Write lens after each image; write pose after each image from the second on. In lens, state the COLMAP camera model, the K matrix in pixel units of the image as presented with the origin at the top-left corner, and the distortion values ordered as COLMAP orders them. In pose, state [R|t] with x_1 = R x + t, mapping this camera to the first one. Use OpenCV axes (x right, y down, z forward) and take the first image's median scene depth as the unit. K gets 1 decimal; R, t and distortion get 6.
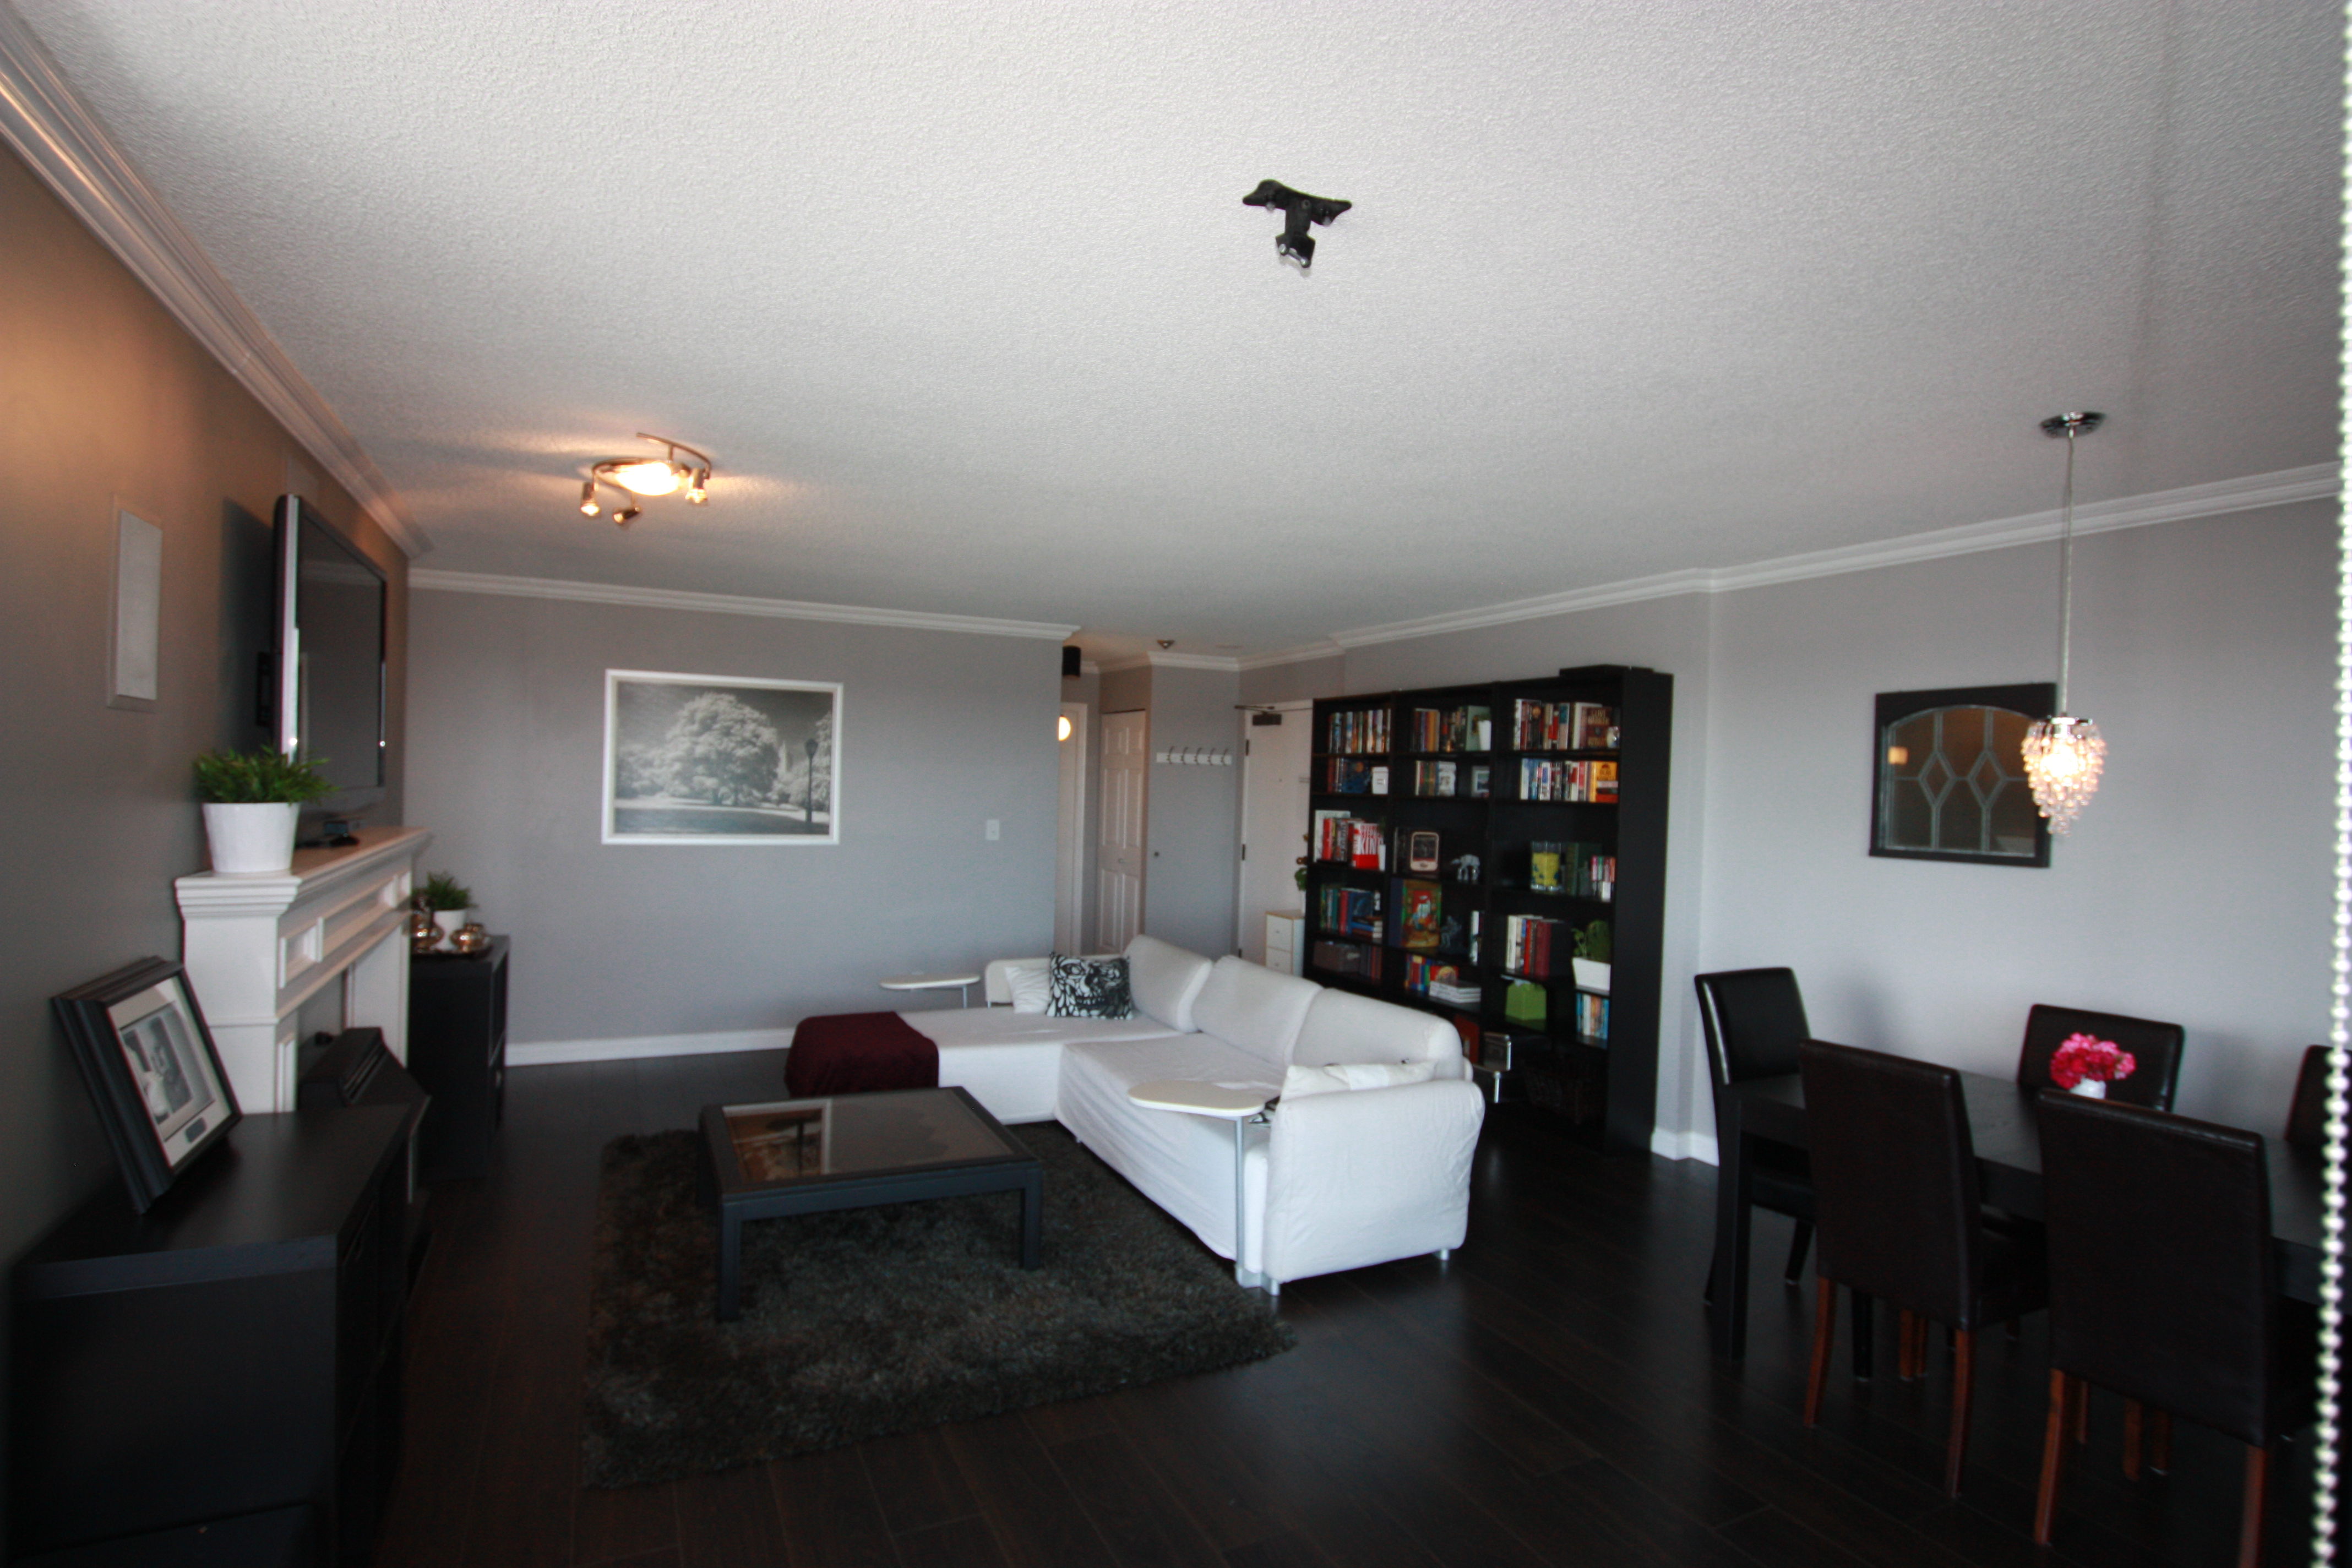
lens RADIAL K [[1207.9, 0, 1177.8], [0, 1207.9, 791.7], [0, 0, 1]] dist [-0.020153, 0.000178]
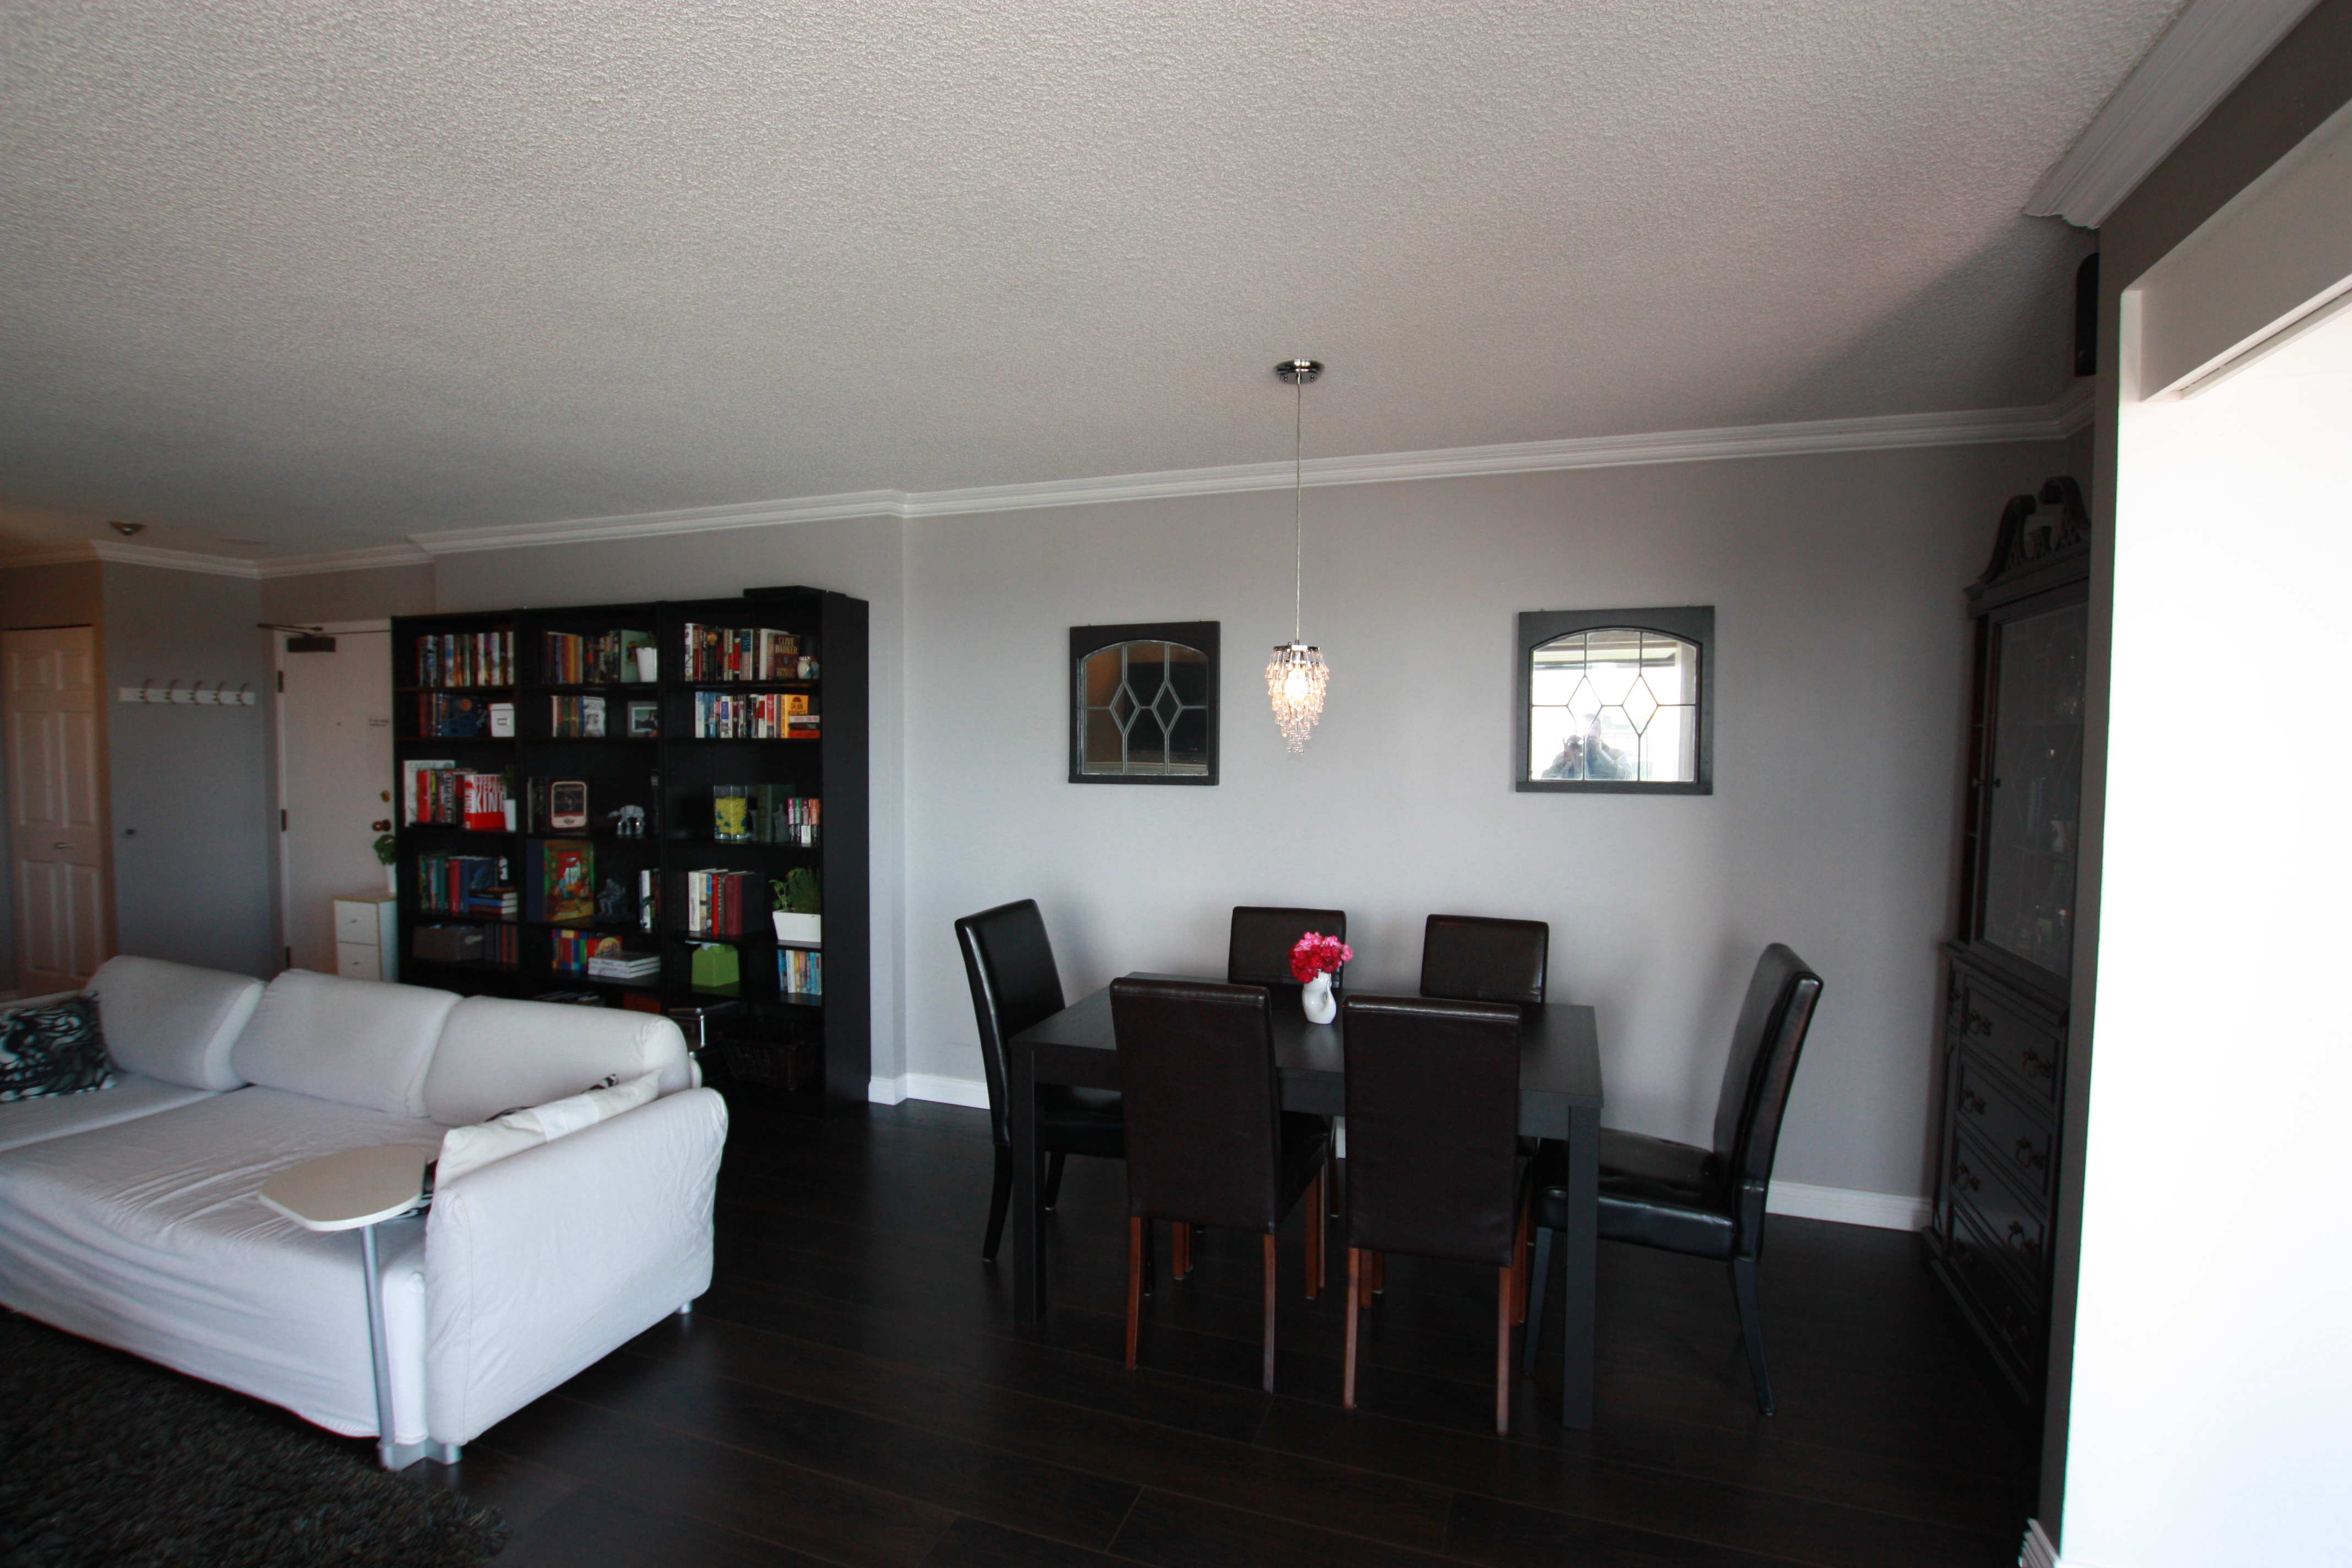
lens RADIAL K [[1103.6, 0, 1188.6], [0, 1103.6, 790.9], [0, 0, 1]] dist [-0.033631, 0.006189]
pose [[0.714578, -0.057415, 0.697195, -0.019199], [0.020719, 0.997926, 0.060945, 0.003791], [-0.699248, -0.029104, 0.714286, 0.202038]]
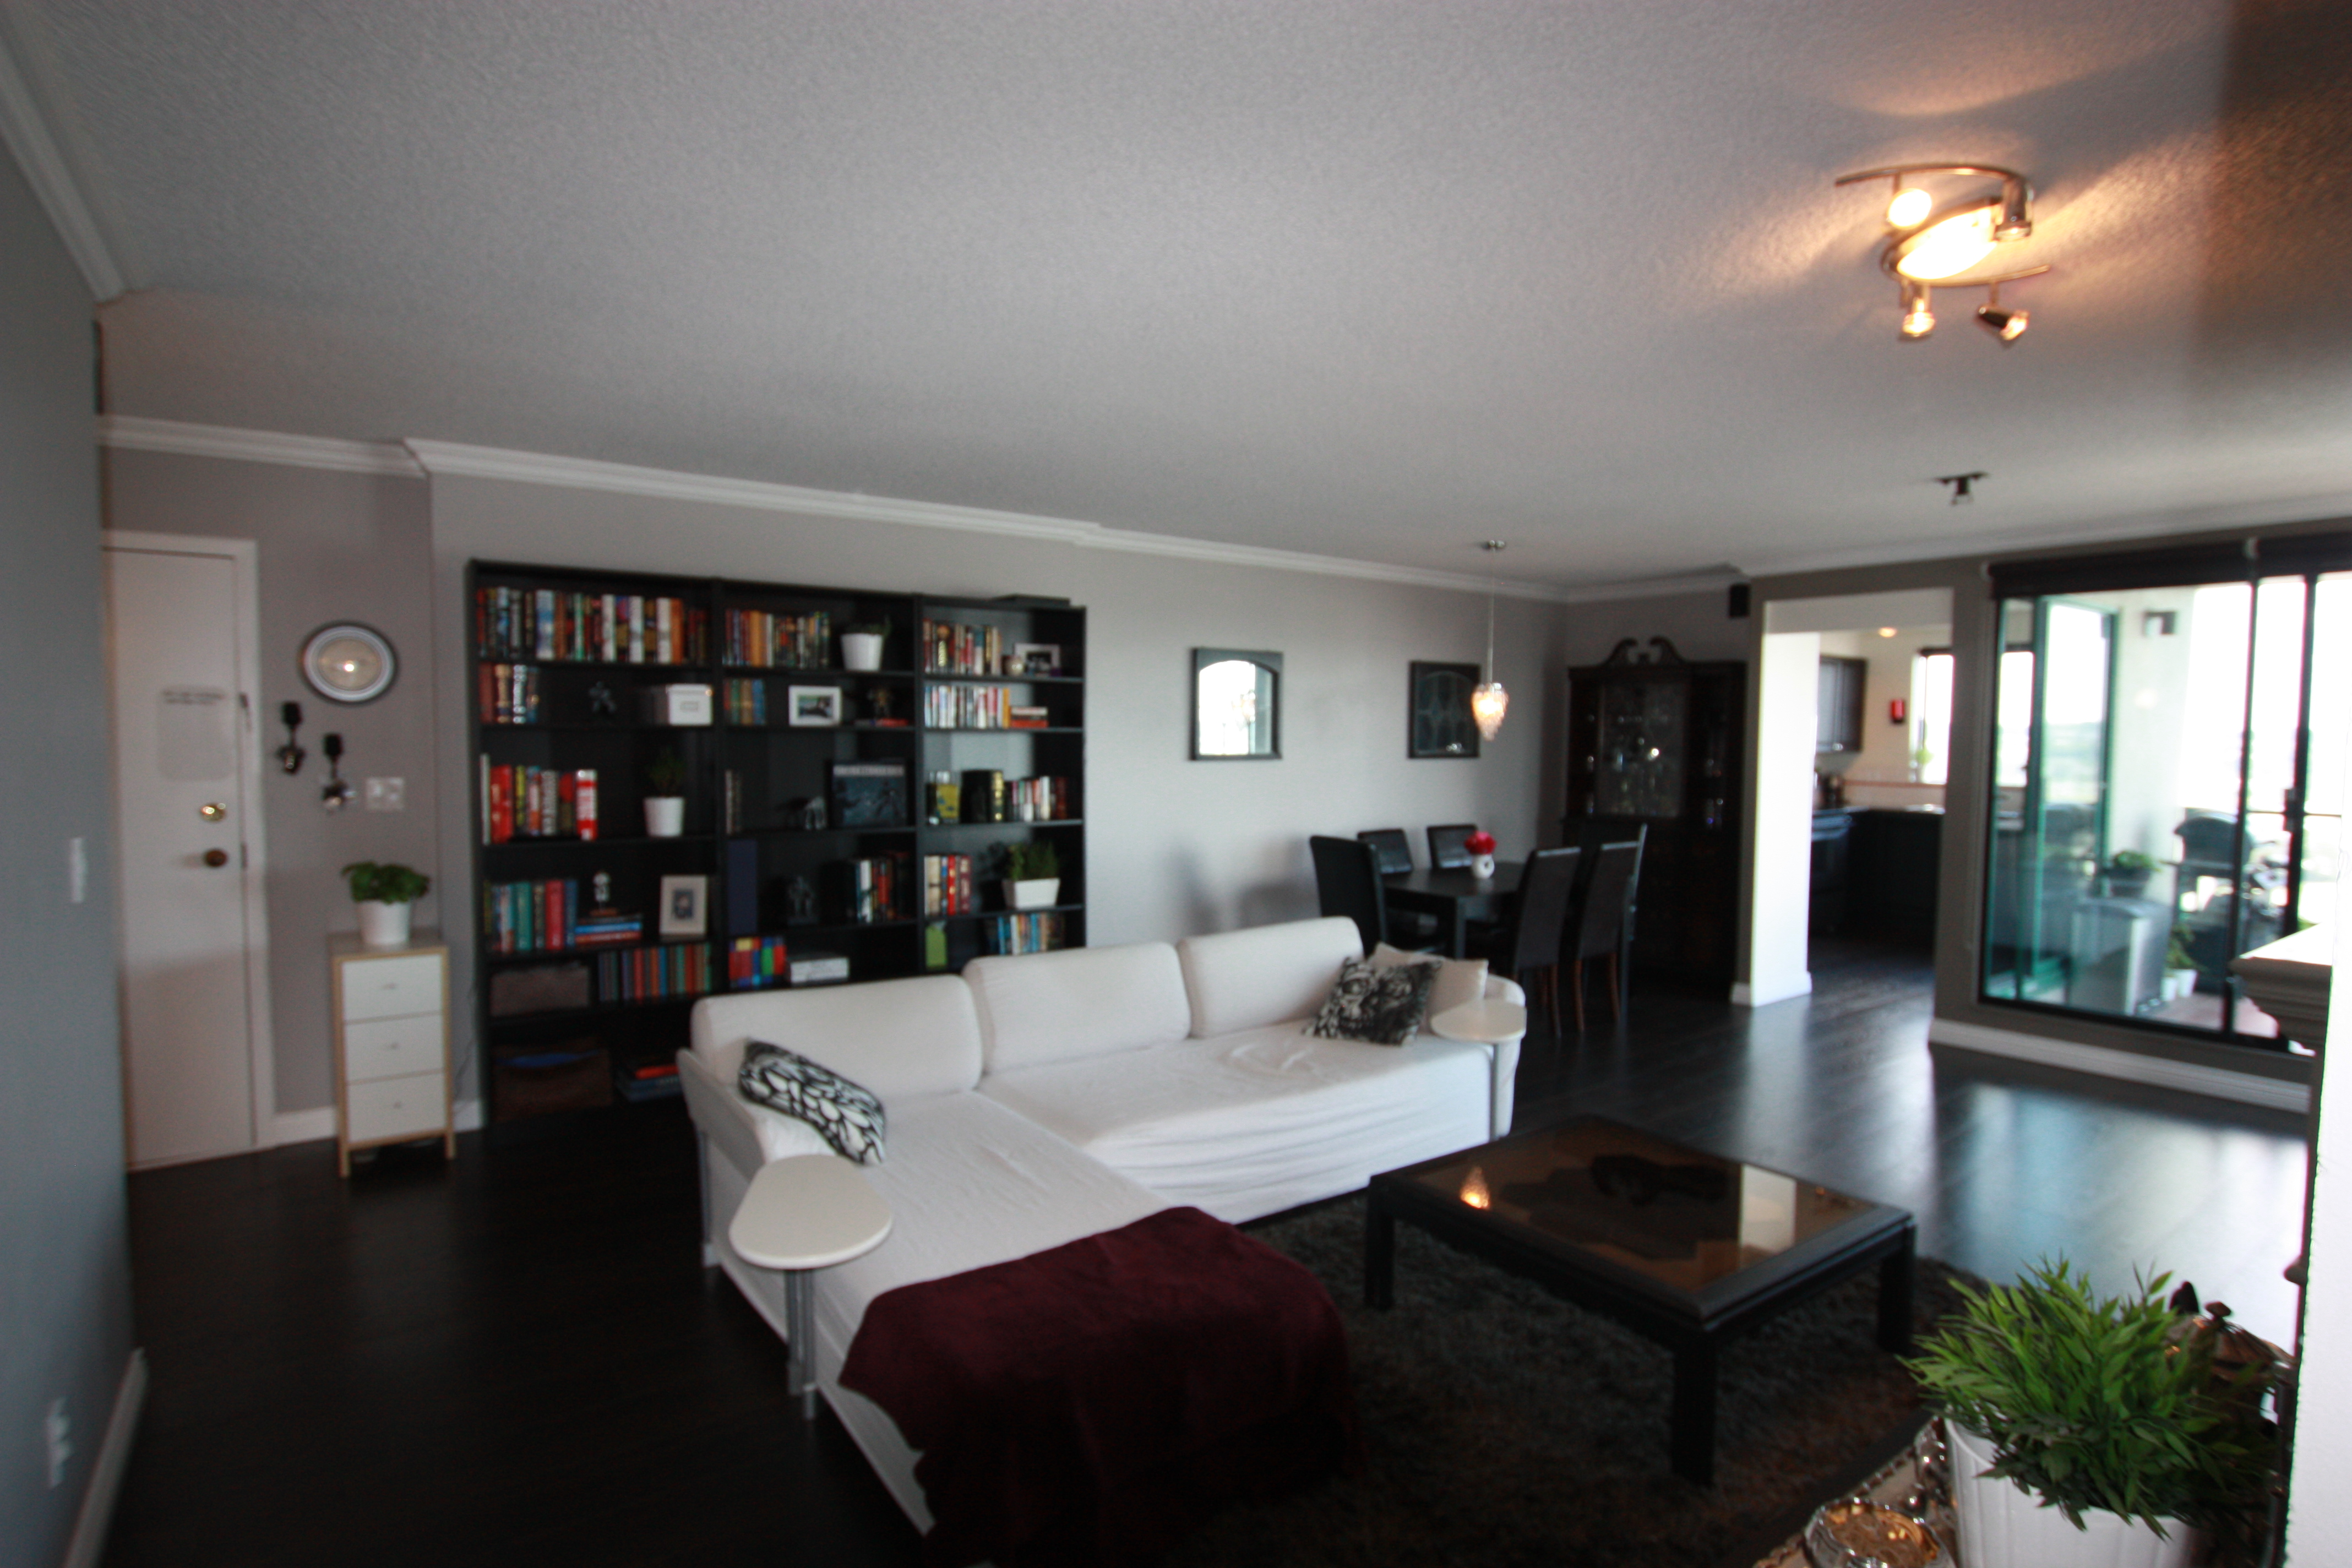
lens RADIAL K [[1207.9, 0, 1178.5], [0, 1207.9, 780.9], [0, 0, 1]] dist [-0.020153, 0.000178]
pose [[-0.177974, -0.081879, 0.980623, -0.708011], [-0.014386, 0.996642, 0.080605, -0.032439], [-0.983930, 0.000239, -0.178555, 1.078236]]
